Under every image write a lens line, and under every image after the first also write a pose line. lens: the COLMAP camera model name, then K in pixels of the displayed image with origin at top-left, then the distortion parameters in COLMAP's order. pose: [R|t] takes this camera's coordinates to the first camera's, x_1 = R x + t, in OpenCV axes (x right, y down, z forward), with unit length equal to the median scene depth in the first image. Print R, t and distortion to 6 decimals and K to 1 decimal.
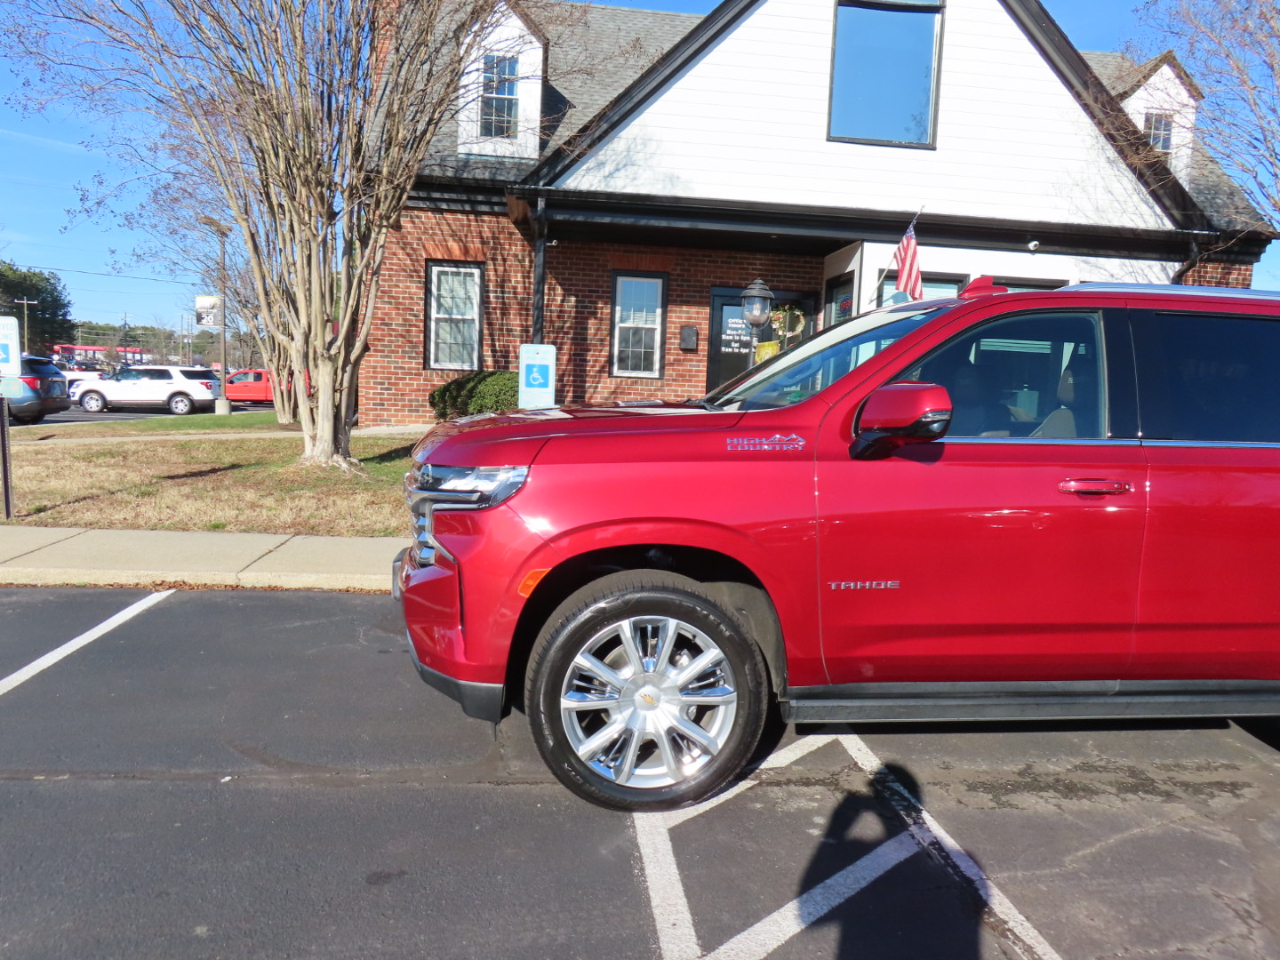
lens RADIAL K [[921.6, 0, 643.0], [0, 921.6, 482.2], [0, 0, 1]] dist [-0.008586, 0.001825]
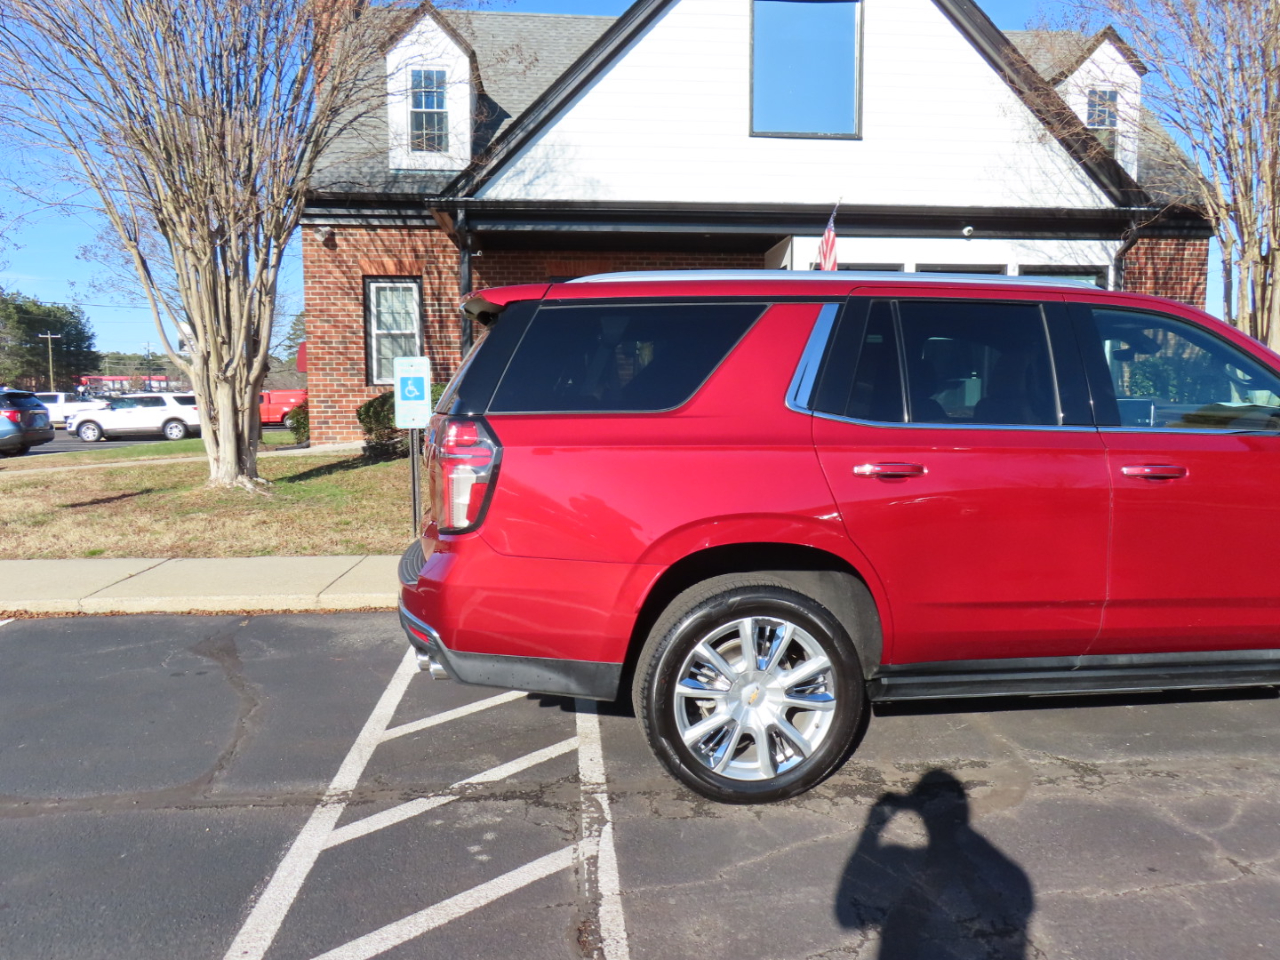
lens RADIAL K [[921.6, 0, 643.0], [0, 921.6, 482.2], [0, 0, 1]] dist [-0.008586, 0.001825]
pose [[0.998634, -0.043485, -0.028980, 0.089953], [0.043337, 0.999044, -0.005737, 0.001329], [0.029202, 0.004473, 0.999564, 0.006909]]
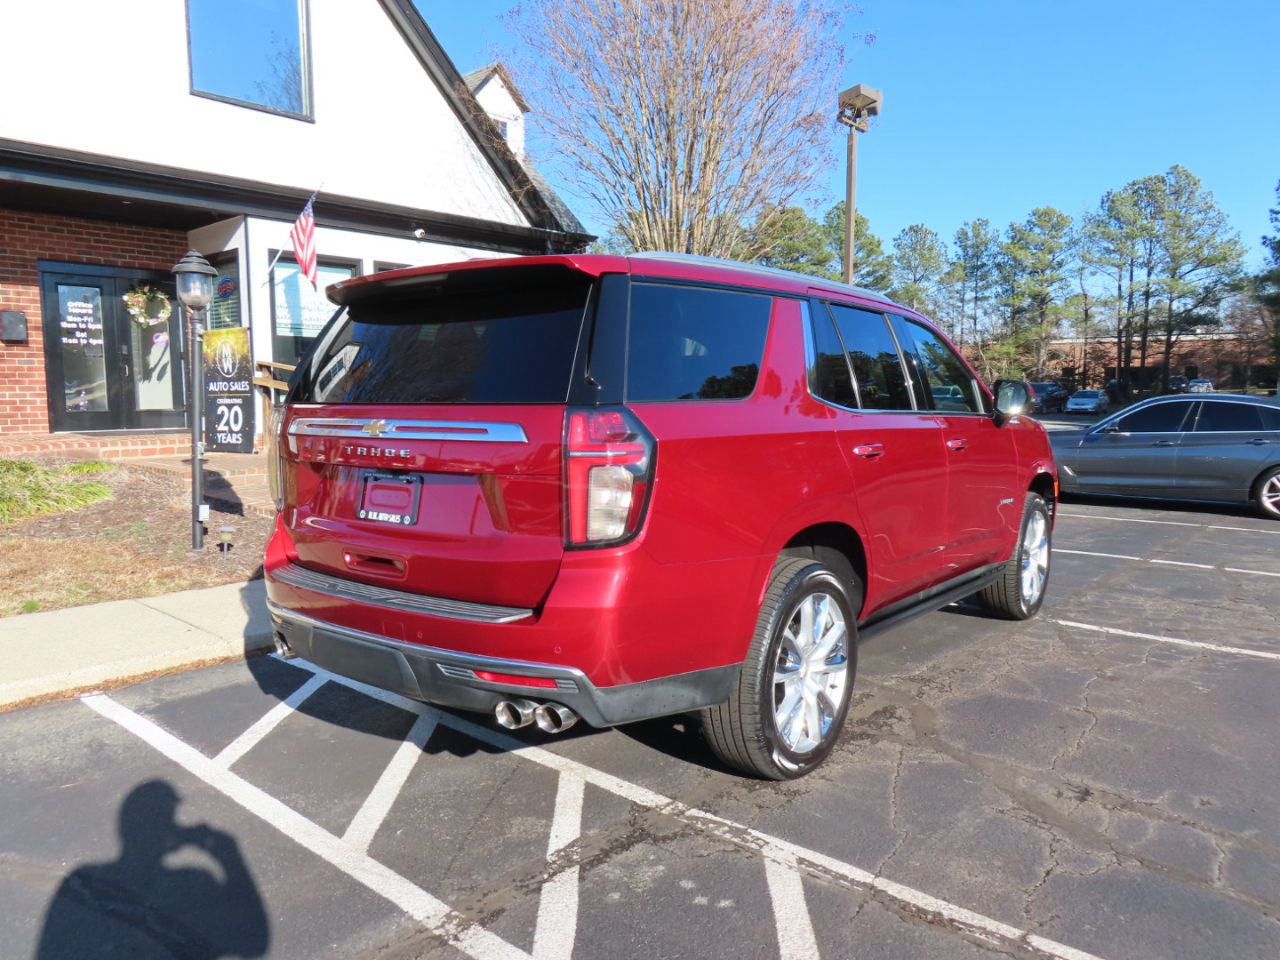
lens RADIAL K [[921.6, 0, 643.0], [0, 921.6, 482.2], [0, 0, 1]] dist [-0.008586, 0.001825]
pose [[0.743998, -0.110553, 0.658973, -0.081946], [0.102938, 0.993408, 0.050440, -0.011833], [-0.660205, 0.030306, 0.750474, 0.084366]]
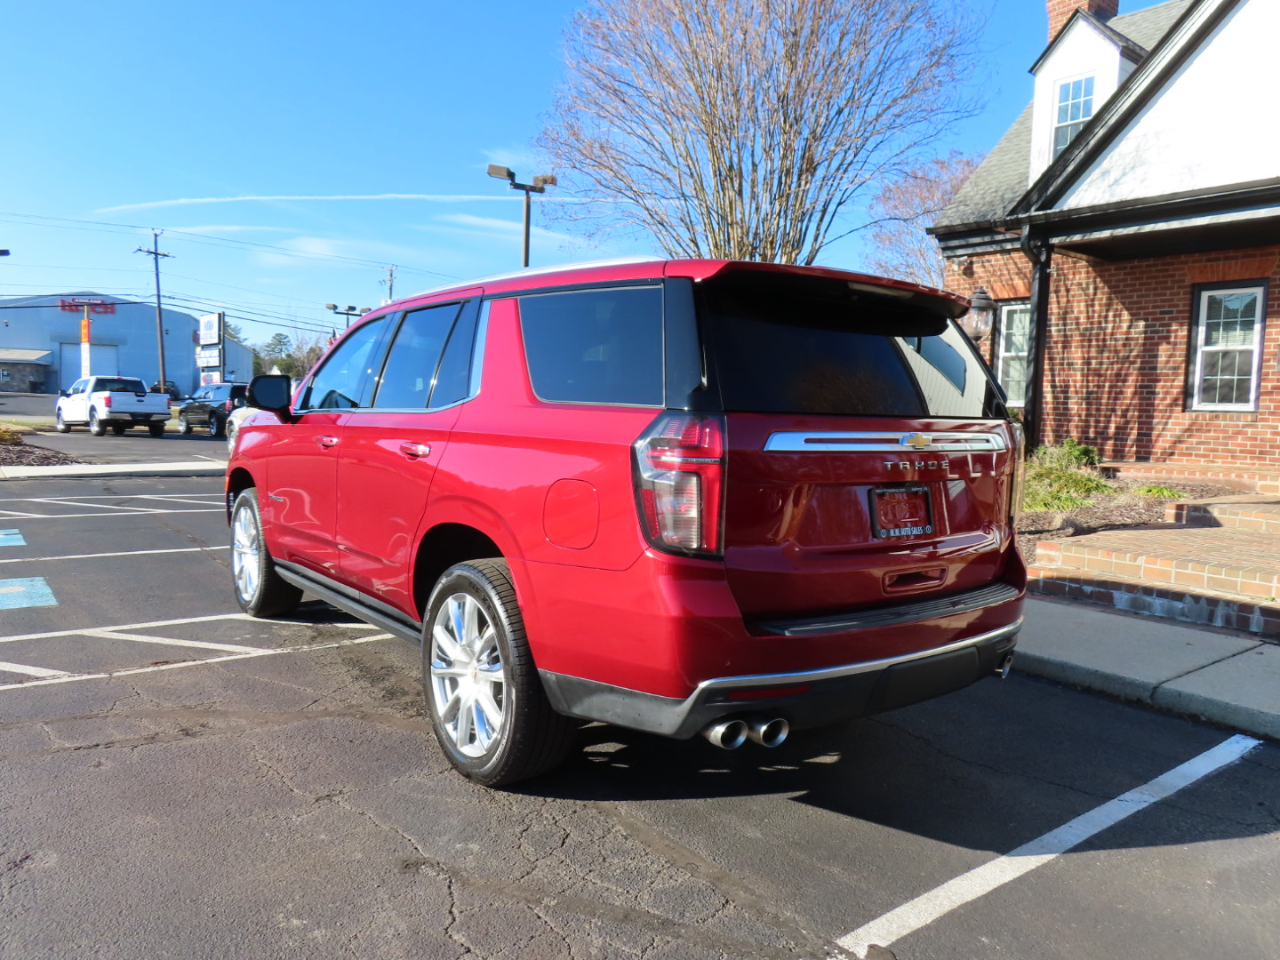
lens RADIAL K [[921.6, 0, 643.0], [0, 921.6, 482.2], [0, 0, 1]] dist [-0.008586, 0.001825]
pose [[0.515050, 0.042068, -0.856127, 0.448283], [-0.098417, 0.995092, -0.010312, 0.008040], [0.851492, 0.089569, 0.516662, 0.157238]]
